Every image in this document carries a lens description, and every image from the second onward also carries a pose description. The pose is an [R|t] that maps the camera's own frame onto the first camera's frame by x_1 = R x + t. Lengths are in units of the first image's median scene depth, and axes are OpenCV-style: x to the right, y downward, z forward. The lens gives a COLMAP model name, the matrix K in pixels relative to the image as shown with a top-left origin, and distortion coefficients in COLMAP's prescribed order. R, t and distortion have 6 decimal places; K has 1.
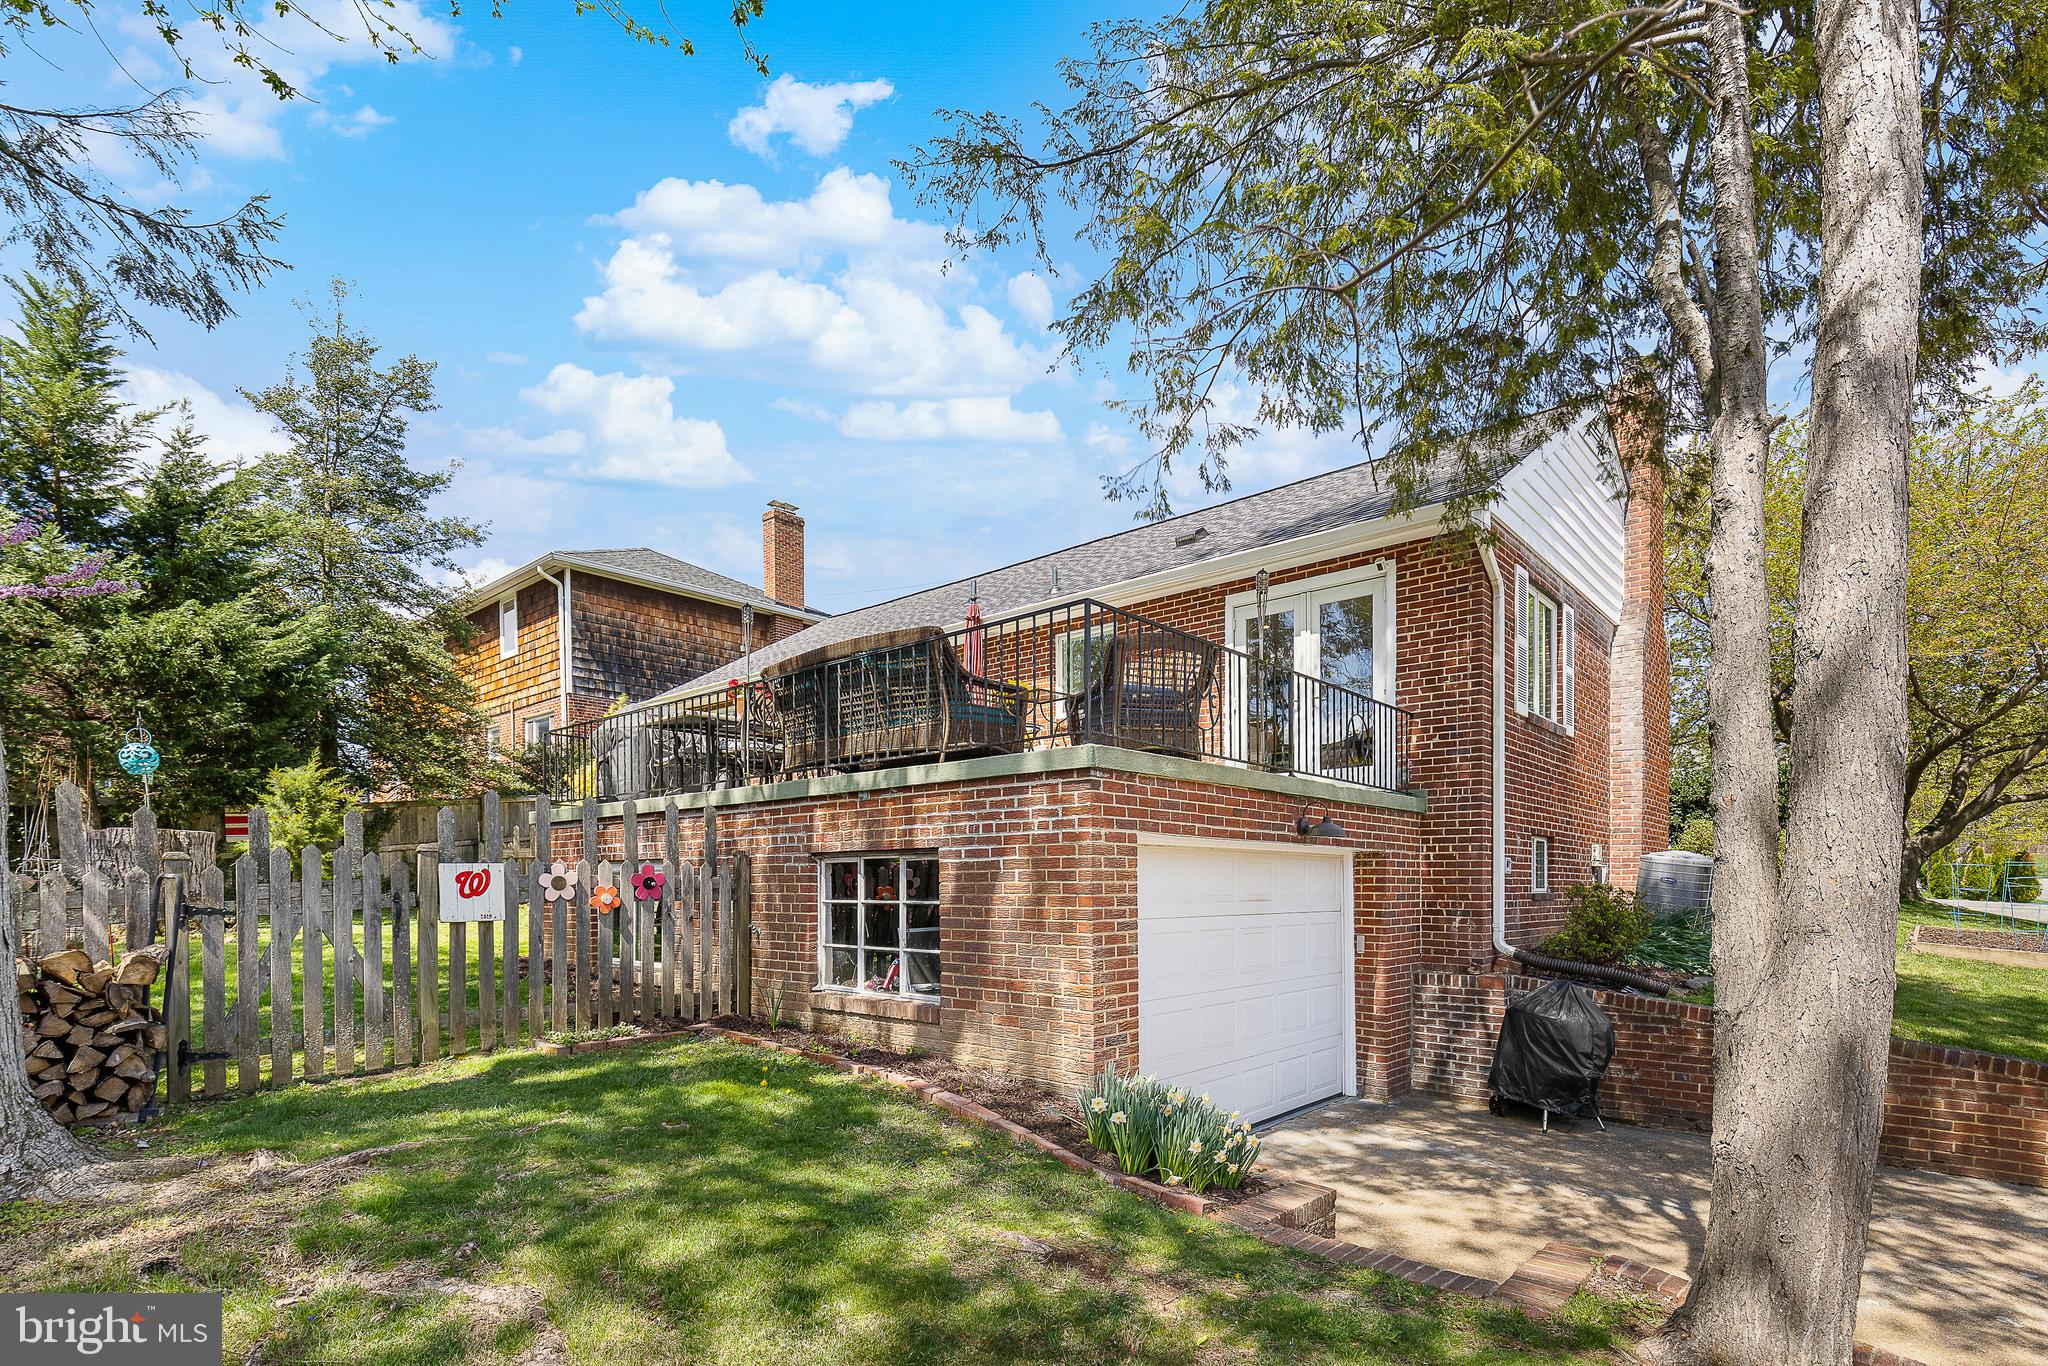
lens RADIAL K [[988.0, 0, 1019.1], [0, 988.0, 905.0], [0, 0, 1]] dist [0.000349, 0.000029]
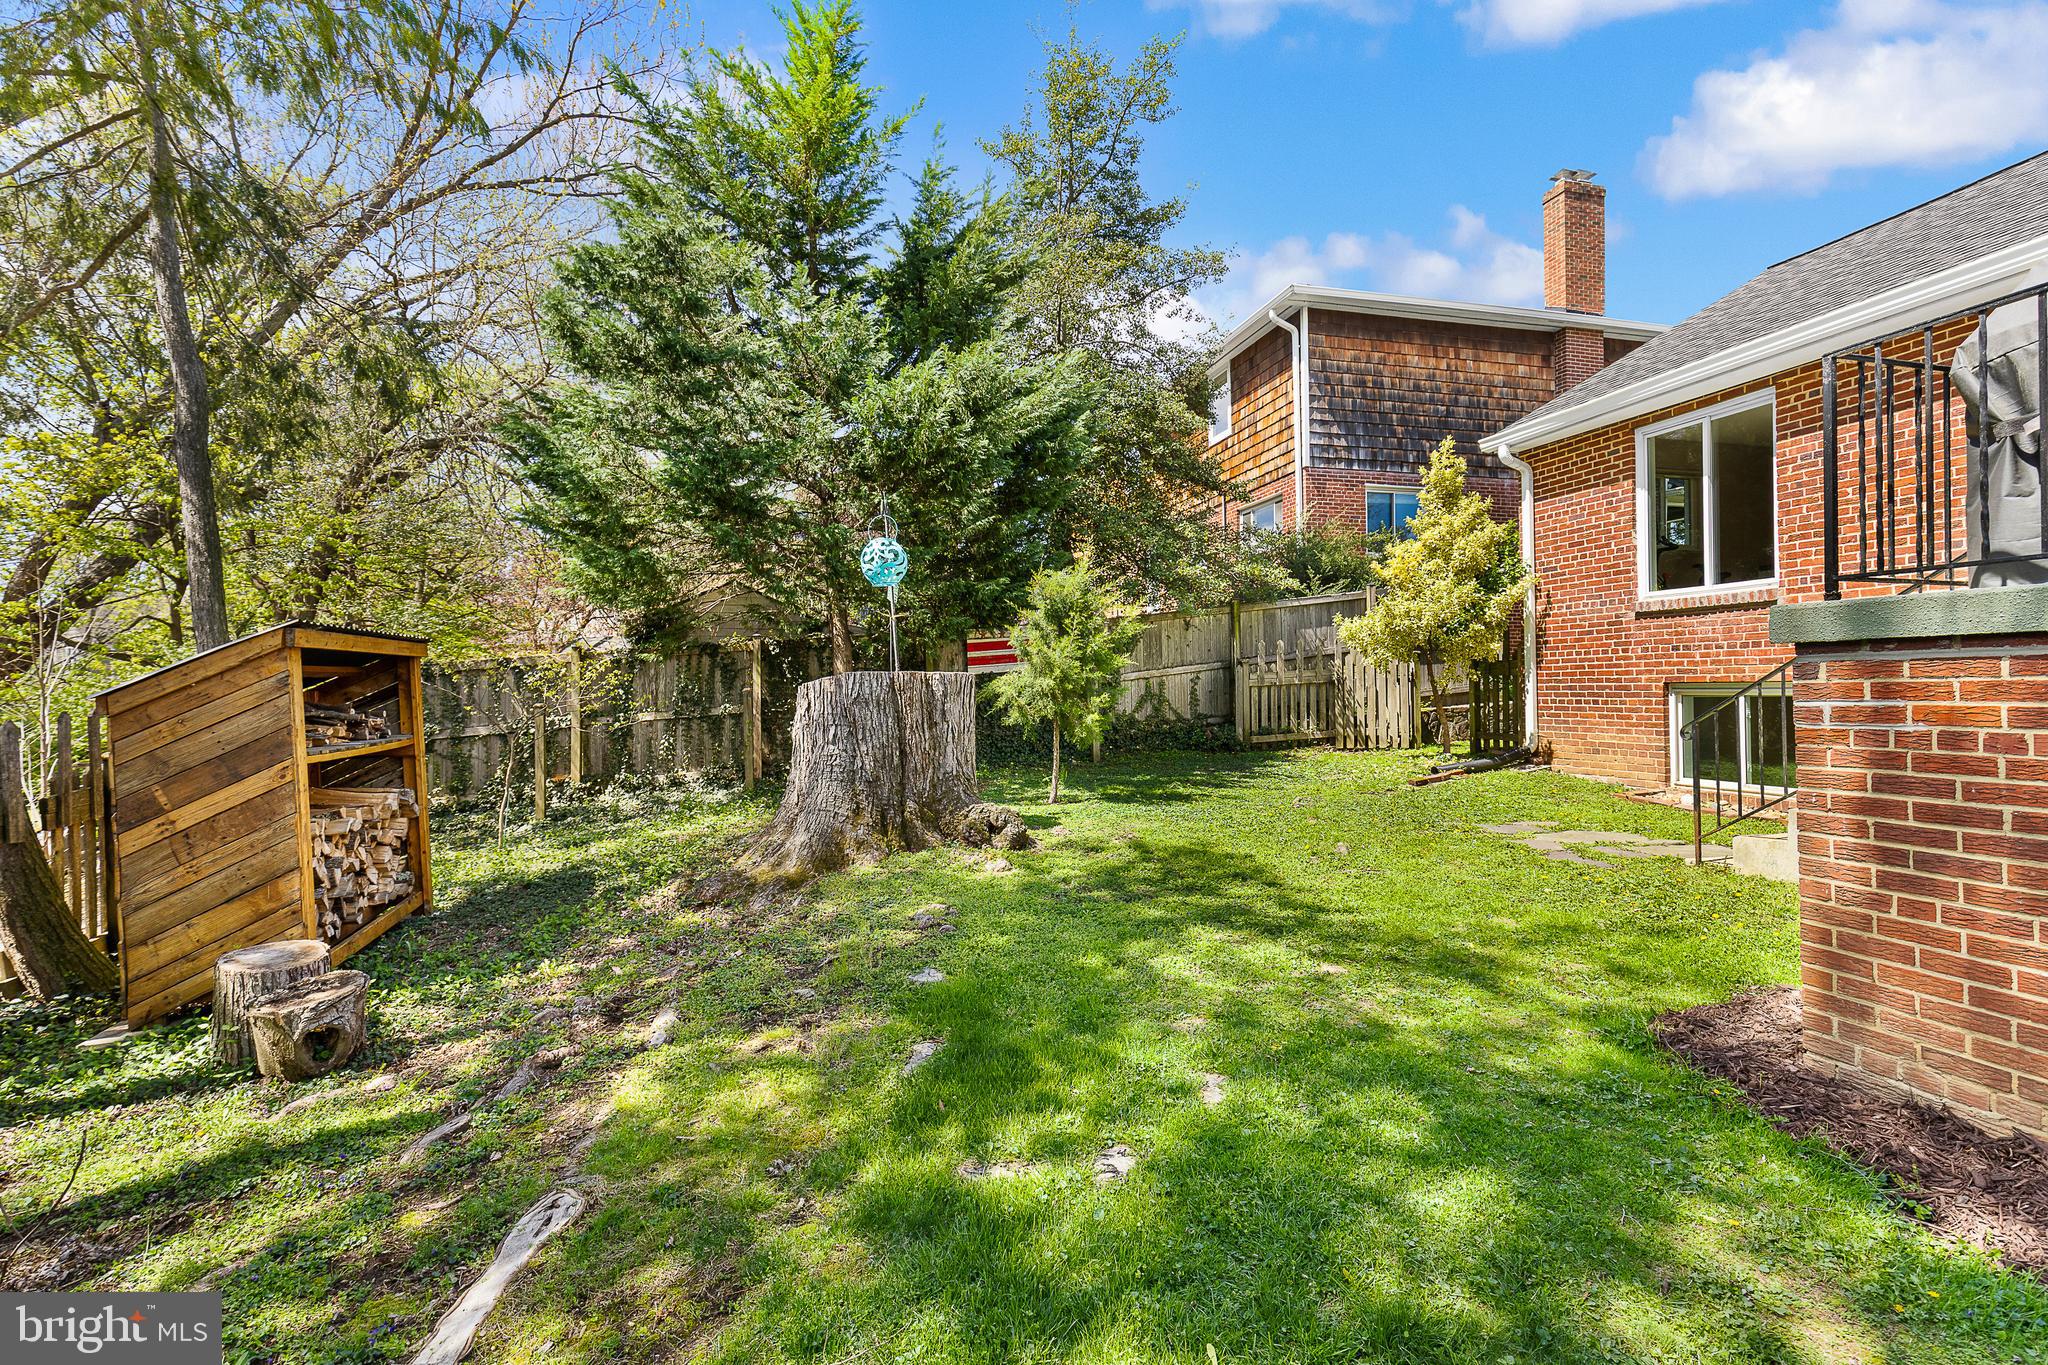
lens RADIAL K [[937.5, 0, 1024.3], [0, 937.5, 704.3], [0, 0, 1]] dist [-0.000590, 0.000427]
pose [[0.831353, 0.000759, -0.555744, -0.285218], [-0.001585, 0.999998, -0.001004, -0.032646], [0.555742, 0.001716, 0.831353, 0.326859]]
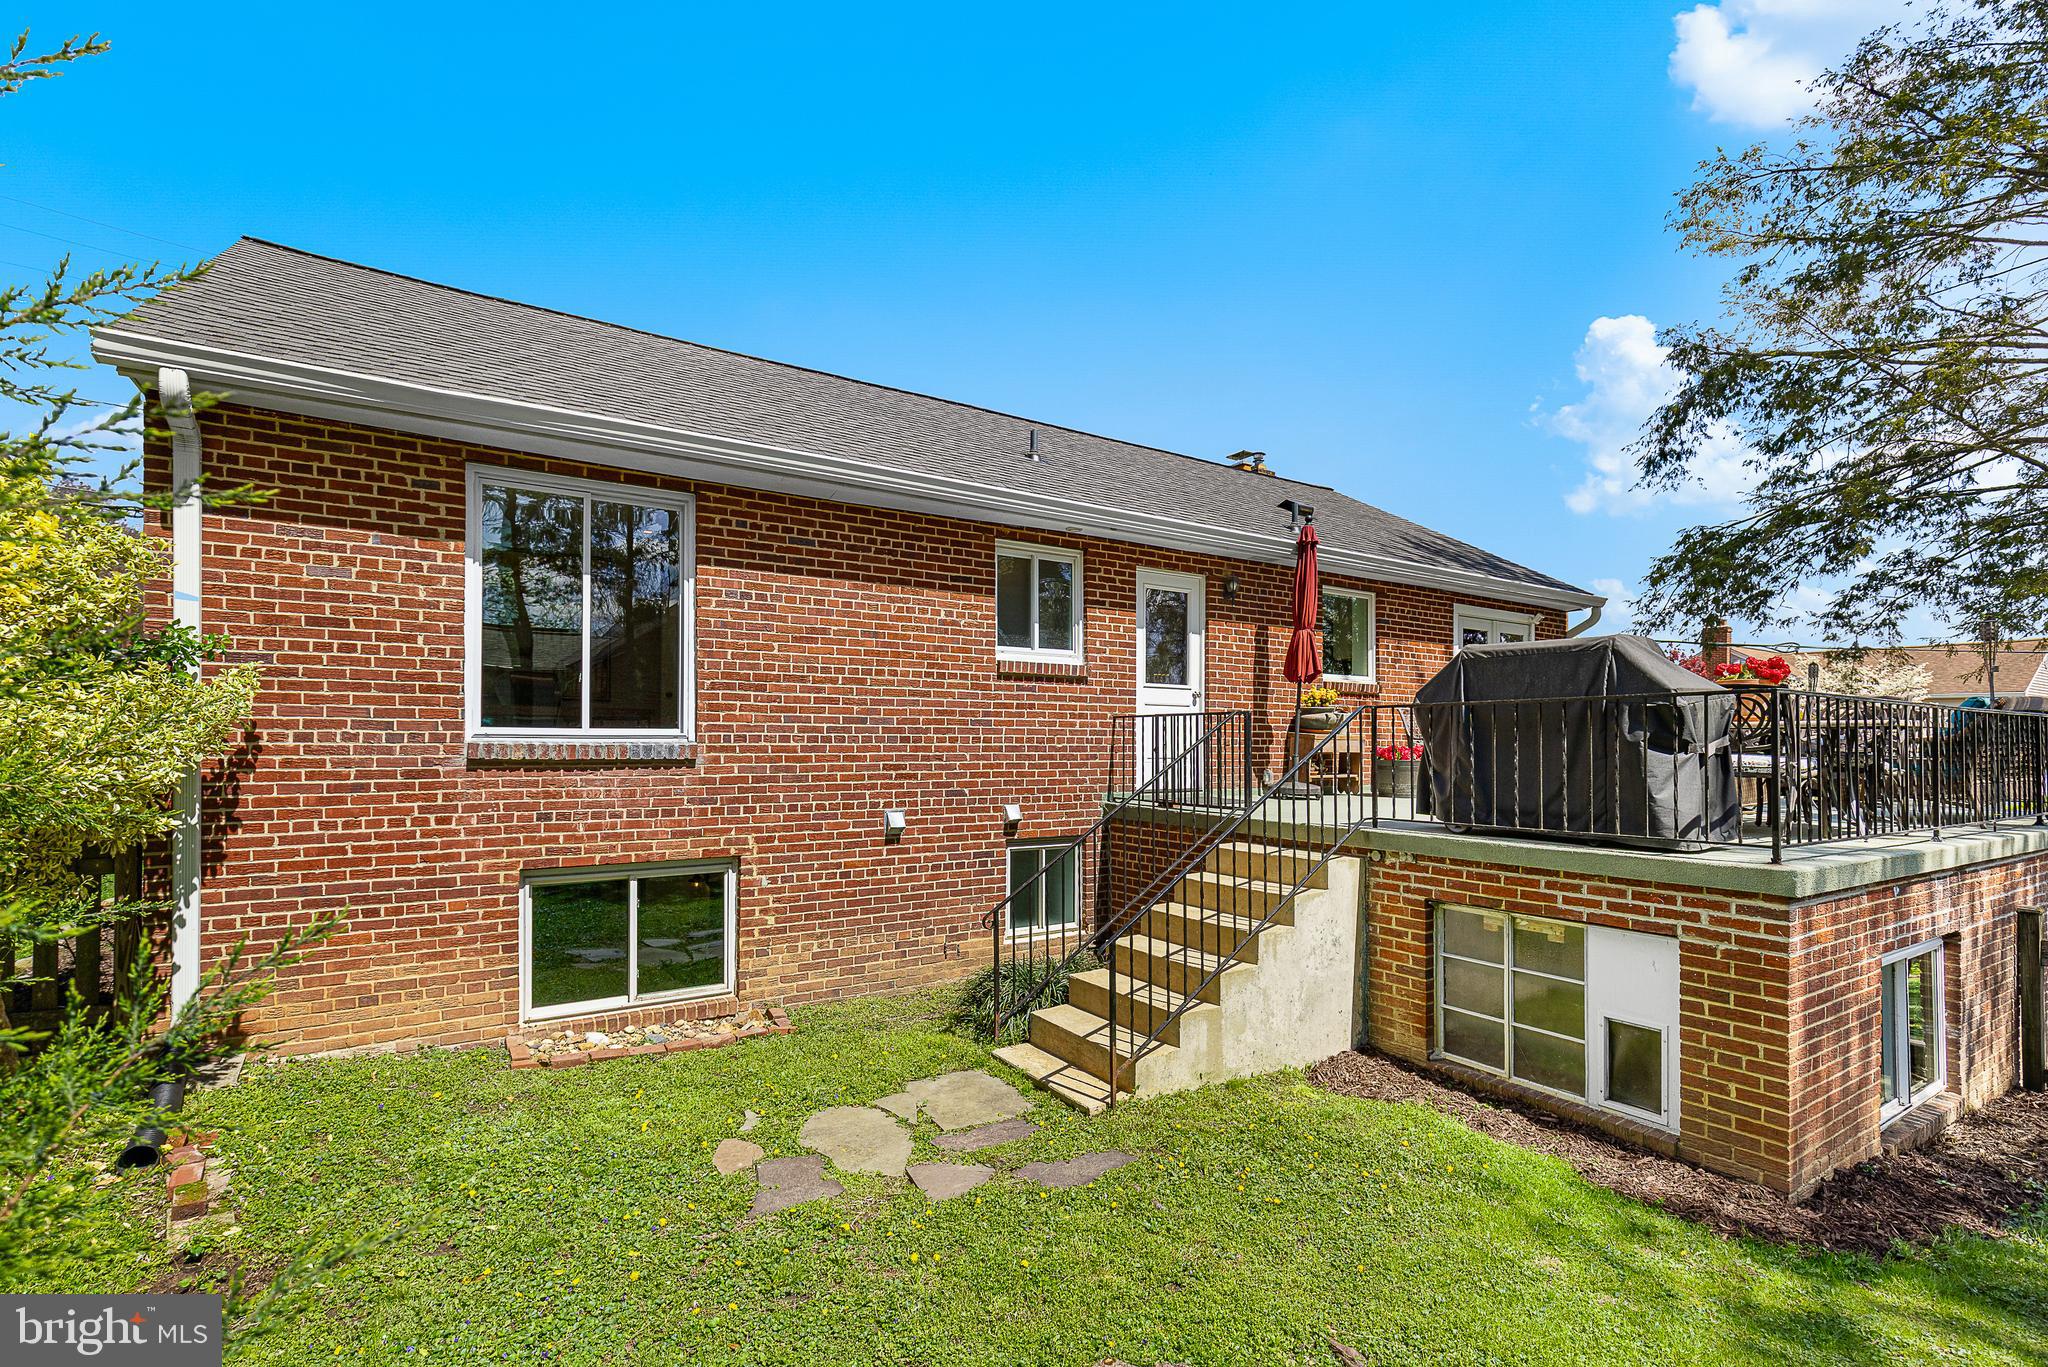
lens RADIAL K [[928.2, 0, 1024.3], [0, 928.2, 731.1], [0, 0, 1]] dist [0.001572, 0.000265]
pose [[0.263391, 0.008604, 0.964651, -0.543261], [0.009834, 0.999884, -0.011603, -0.087517], [-0.964639, 0.012543, 0.263275, 0.674008]]
